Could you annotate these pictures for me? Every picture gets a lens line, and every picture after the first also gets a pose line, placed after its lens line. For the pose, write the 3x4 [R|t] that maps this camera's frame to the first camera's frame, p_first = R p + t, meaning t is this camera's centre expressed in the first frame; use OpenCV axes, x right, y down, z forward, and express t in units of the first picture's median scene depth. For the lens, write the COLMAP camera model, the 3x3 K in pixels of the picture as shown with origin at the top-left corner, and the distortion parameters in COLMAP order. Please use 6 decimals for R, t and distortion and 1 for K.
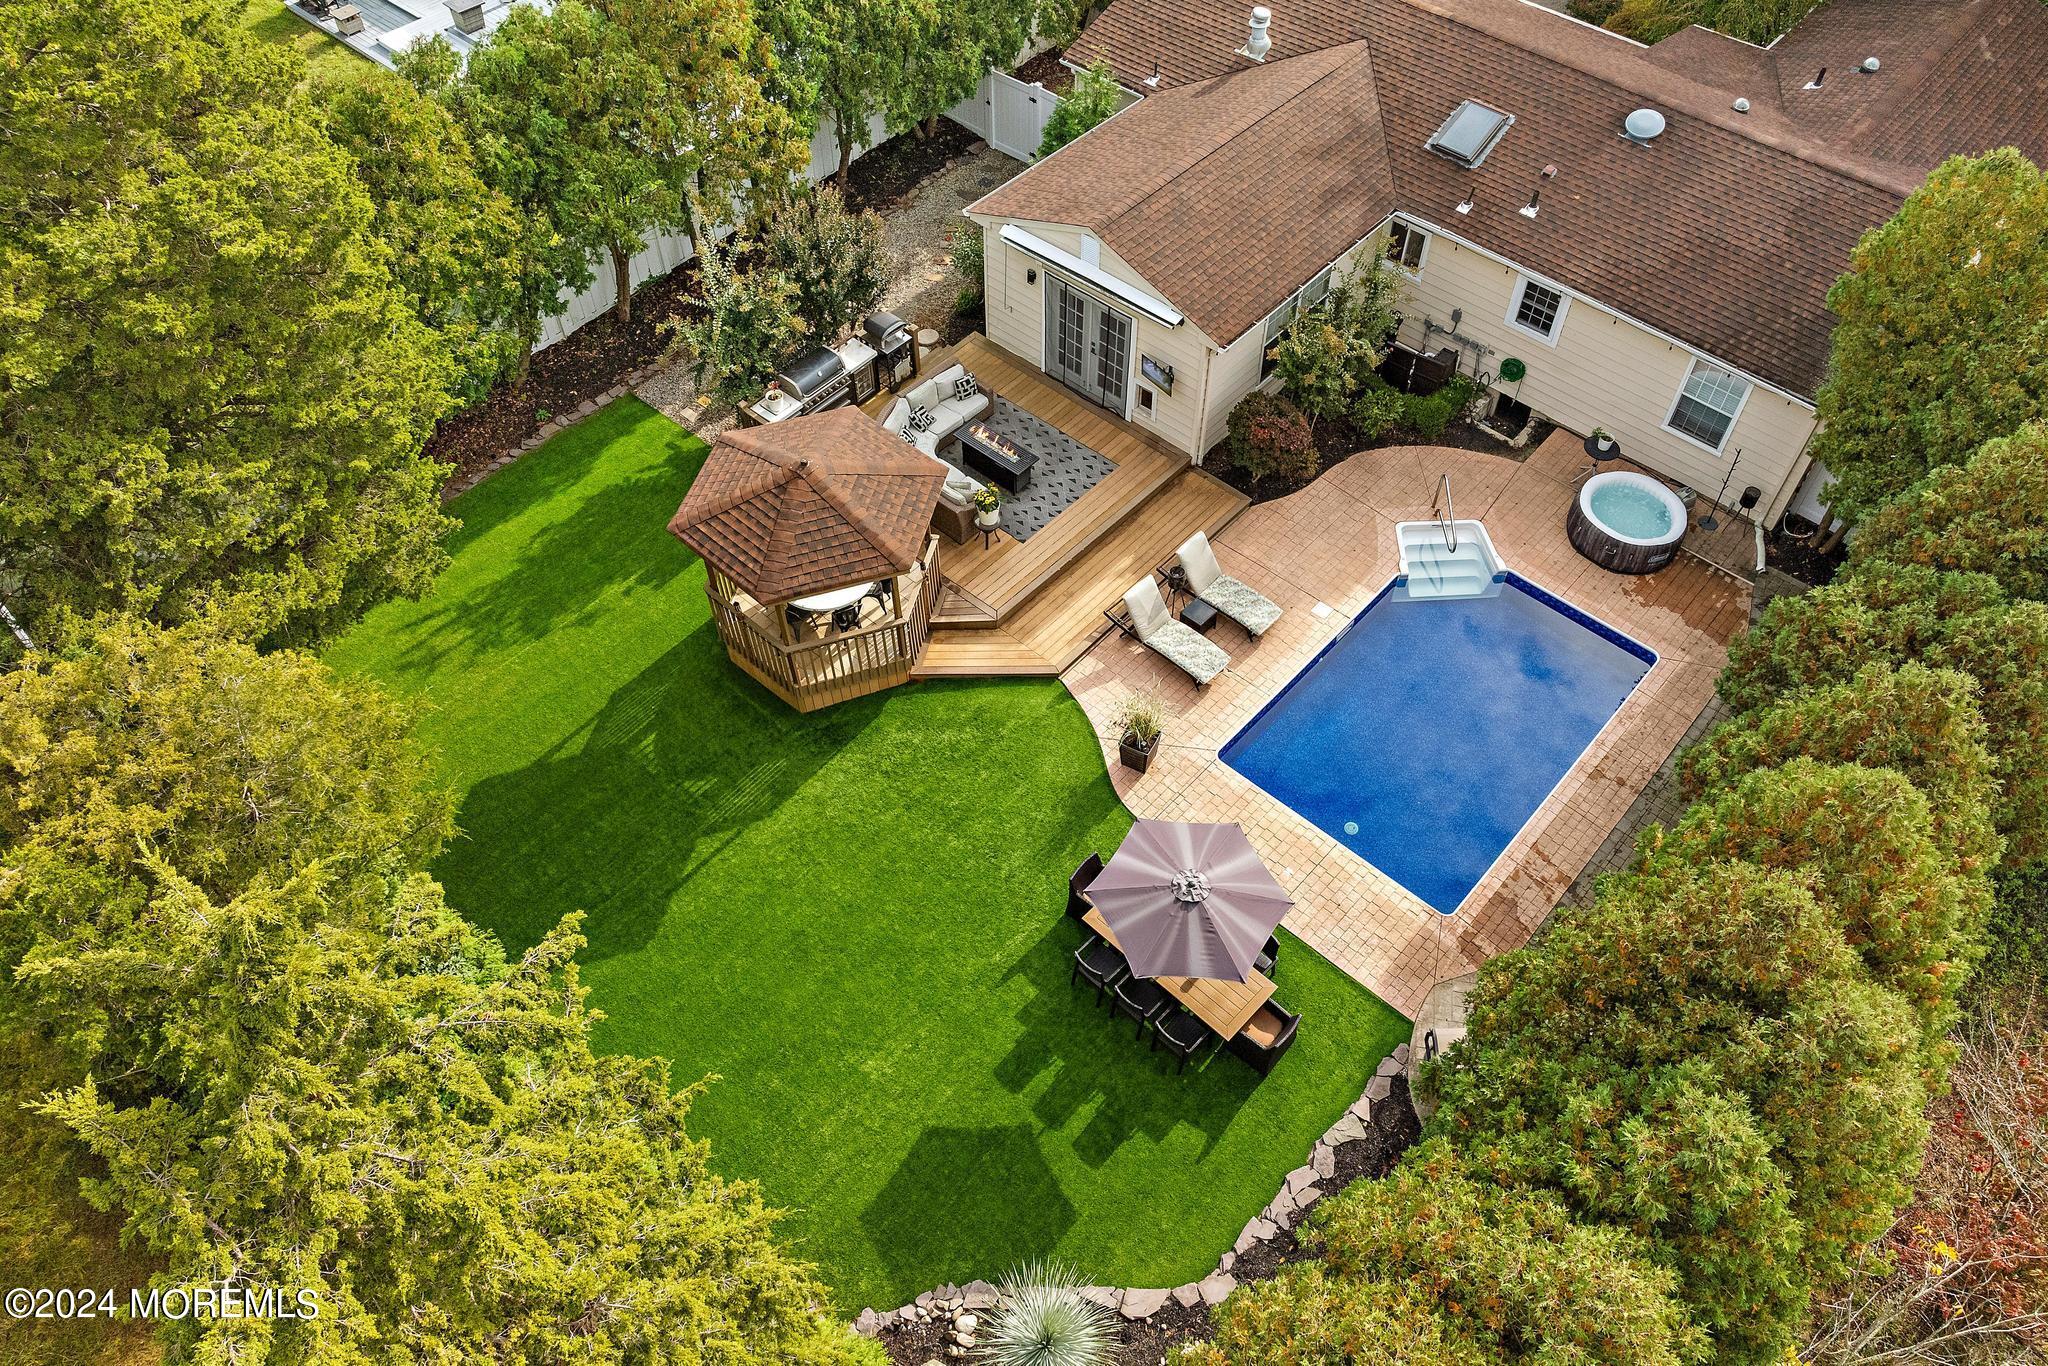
lens RADIAL K [[1452.5, 0, 1035.2], [0, 1452.5, 682.3], [0, 0, 1]] dist [-0.038595, -0.005726]
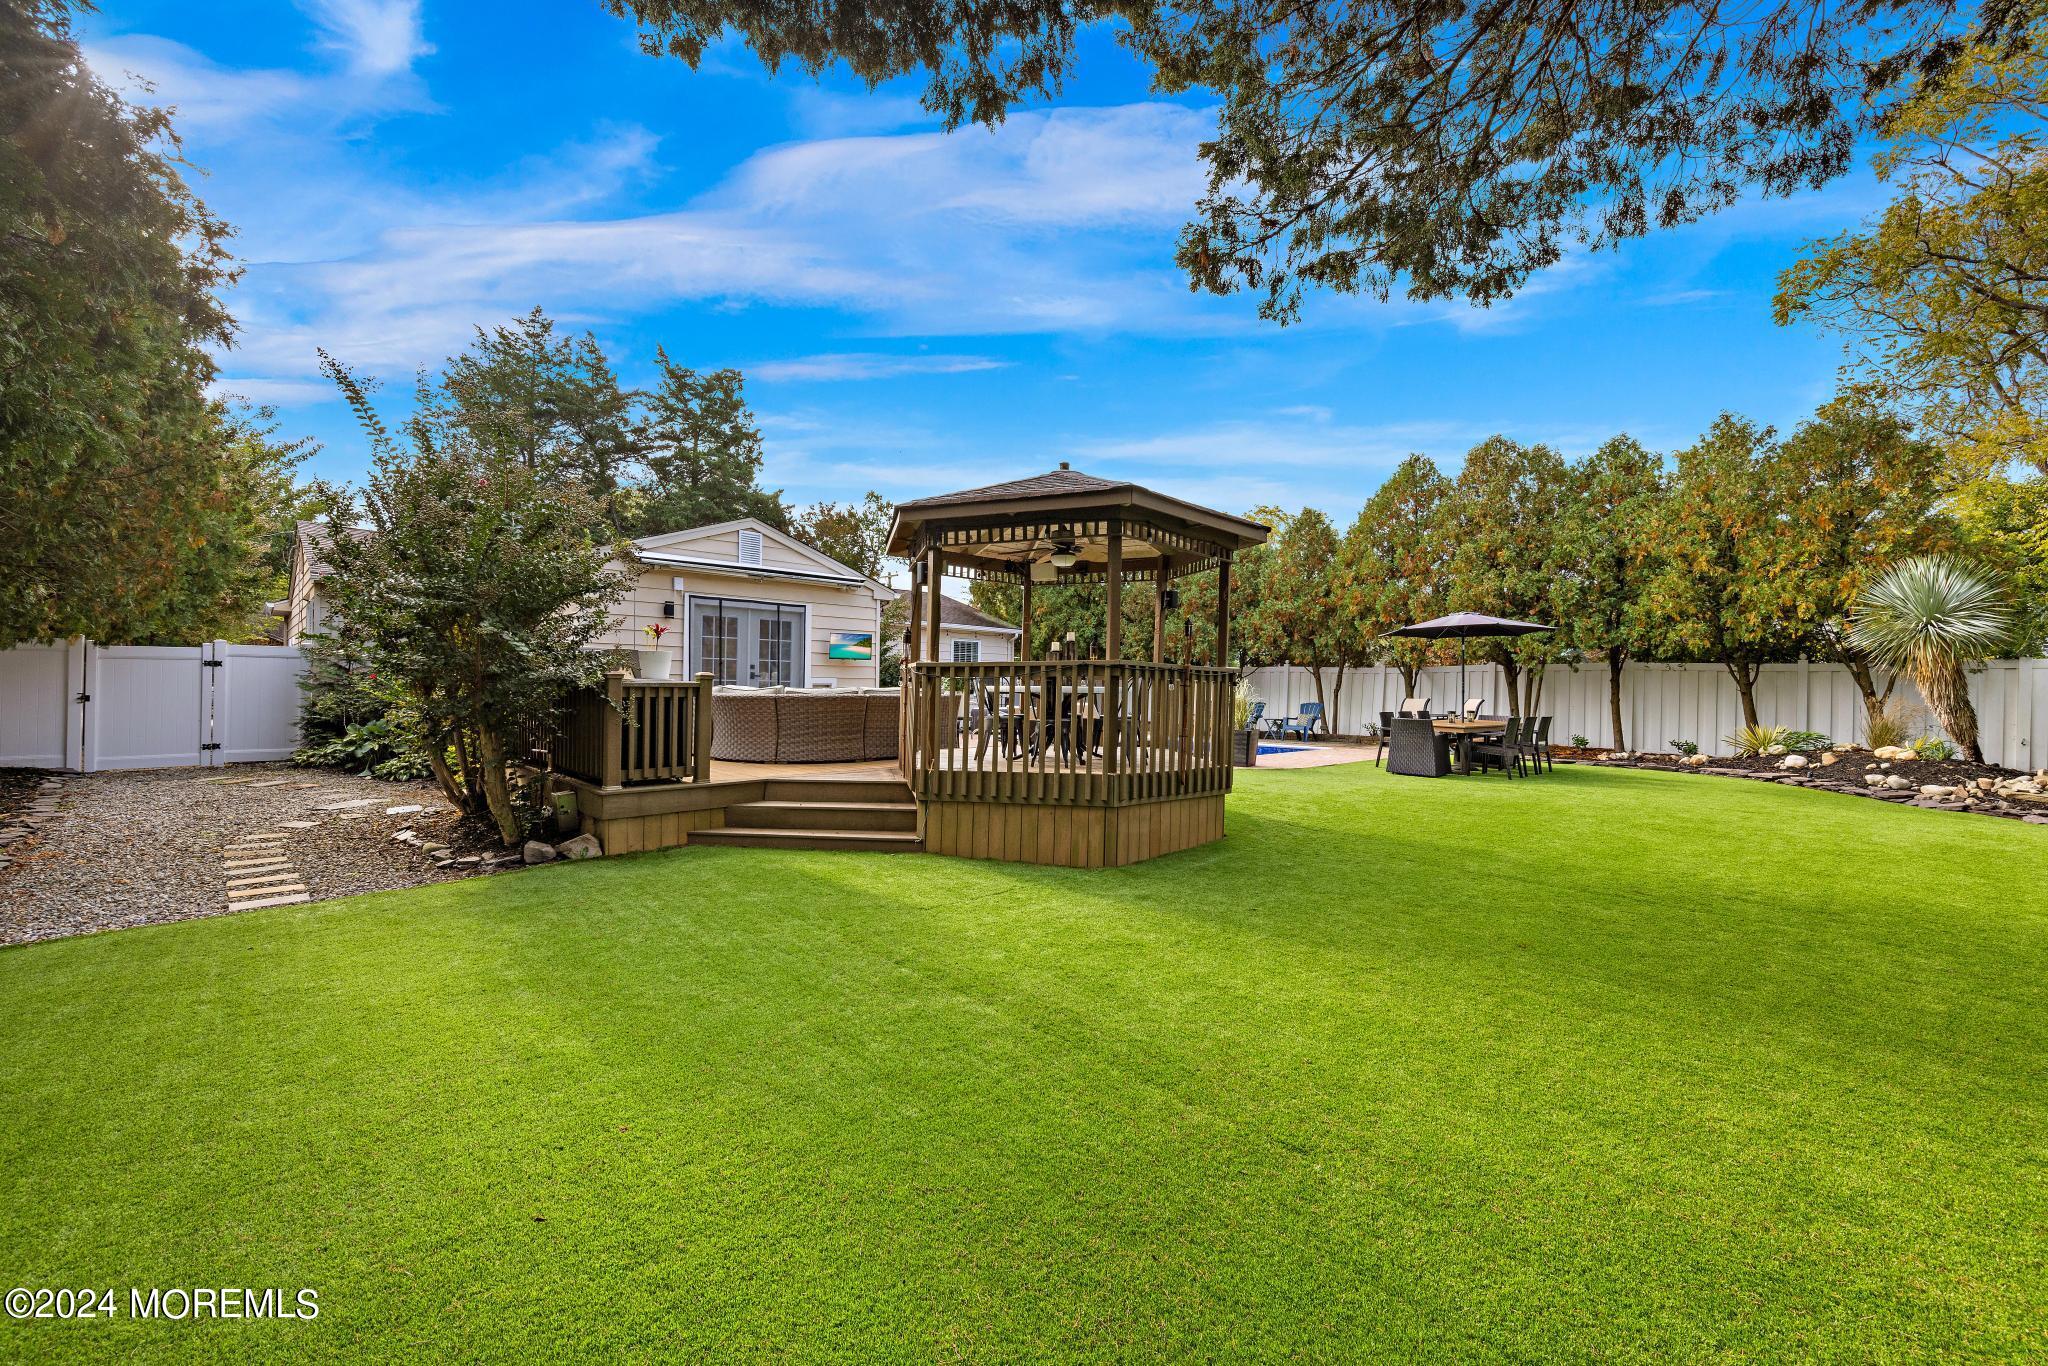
lens RADIAL K [[822.0, 0, 1036.3], [0, 822.0, 693.0], [0, 0, 1]] dist [0.002031, 0.000127]
pose [[0.066201, -0.001334, 0.997805, -0.493690], [0.775990, 0.628709, -0.050644, -0.059990], [-0.627262, 0.777639, 0.042657, 0.924897]]
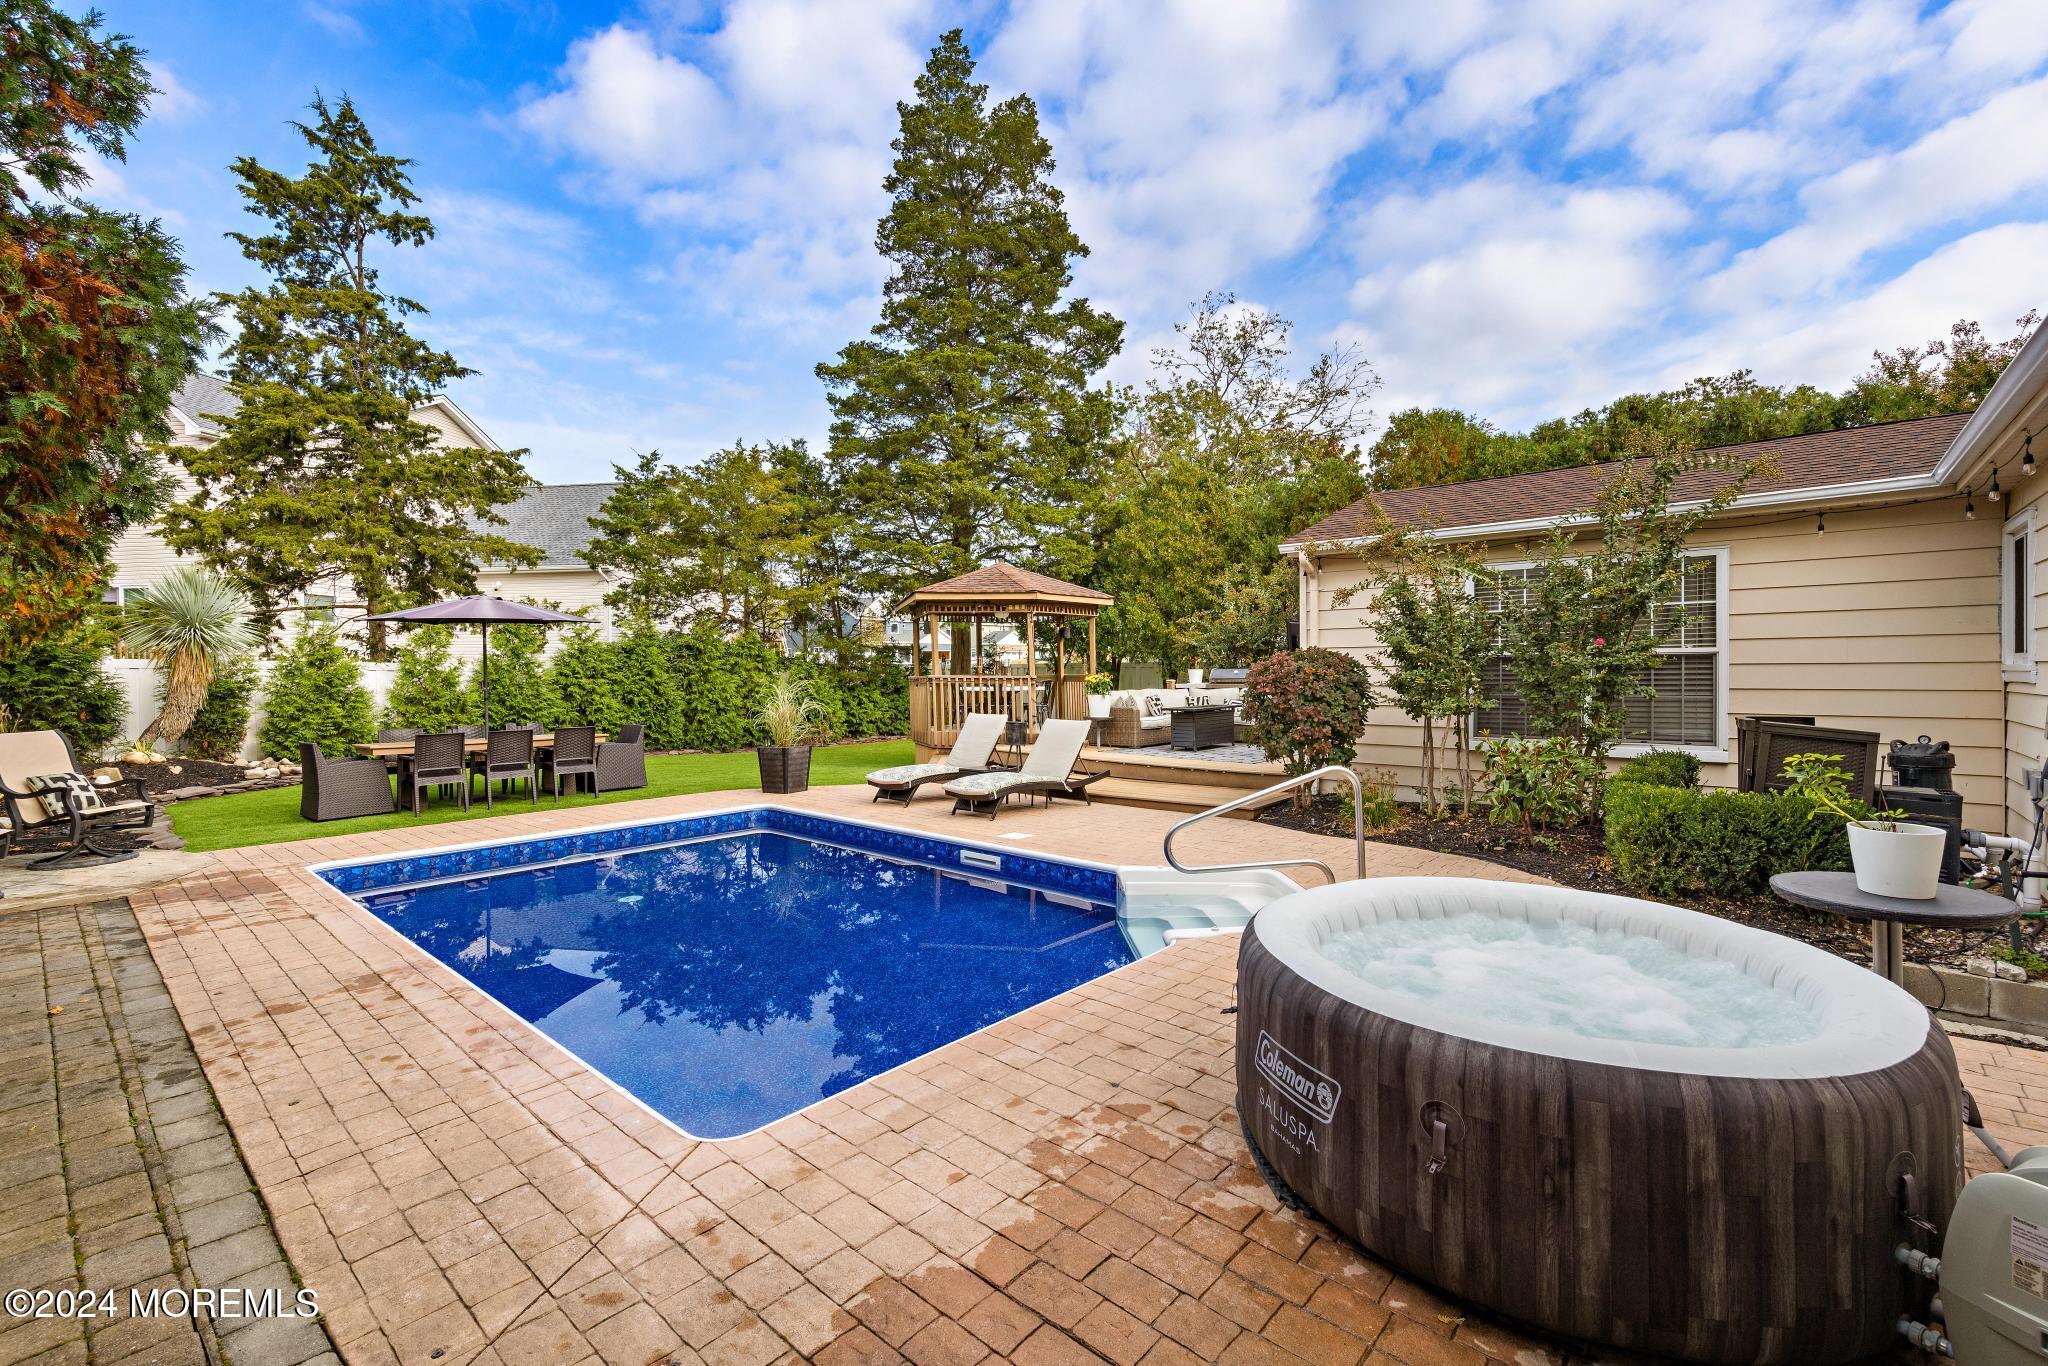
lens RADIAL K [[877.3, 0, 1024.0], [0, 877.3, 683.0], [0, 0, 1]] dist [0.000999, 0.000907]
pose [[0.005903, 0.023754, -0.999700, 0.530122], [-0.782779, 0.622216, 0.010162, -0.092088], [0.622271, 0.782485, 0.022267, 0.925524]]
